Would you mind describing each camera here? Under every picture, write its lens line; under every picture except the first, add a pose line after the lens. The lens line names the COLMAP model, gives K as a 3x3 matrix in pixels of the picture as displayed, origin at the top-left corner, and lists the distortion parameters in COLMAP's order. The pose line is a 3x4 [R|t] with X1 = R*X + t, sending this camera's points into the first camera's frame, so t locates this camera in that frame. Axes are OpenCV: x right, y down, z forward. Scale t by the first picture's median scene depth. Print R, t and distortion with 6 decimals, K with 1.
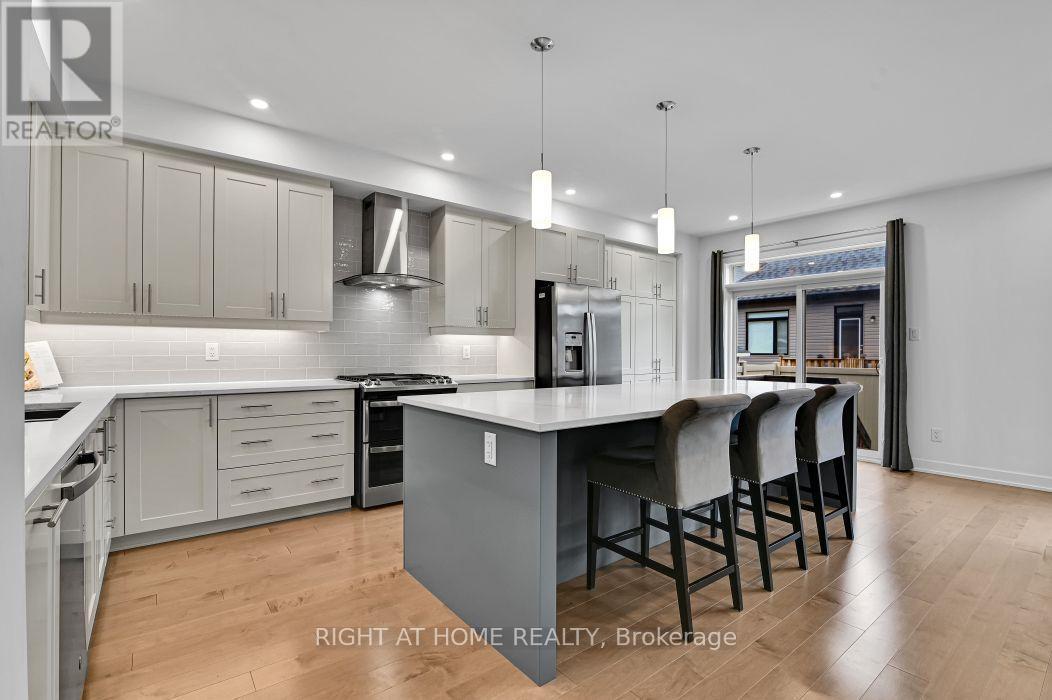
lens RADIAL K [[481.2, 0, 524.1], [0, 481.2, 353.0], [0, 0, 1]] dist [-0.018279, 0.000552]
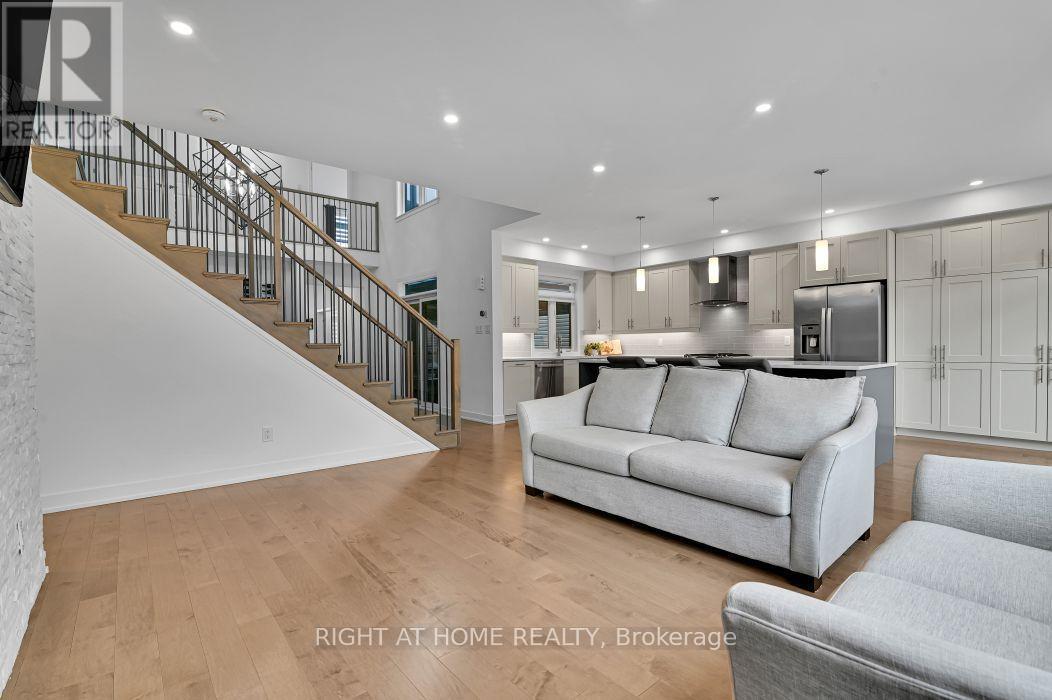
lens RADIAL K [[481.2, 0, 524.1], [0, 481.2, 353.0], [0, 0, 1]] dist [-0.018279, 0.000552]
pose [[0.043386, 0.008357, -0.999023, 1.451272], [0.005797, 0.999946, 0.008616, 0.021266], [0.999042, -0.006165, 0.043336, 0.158248]]
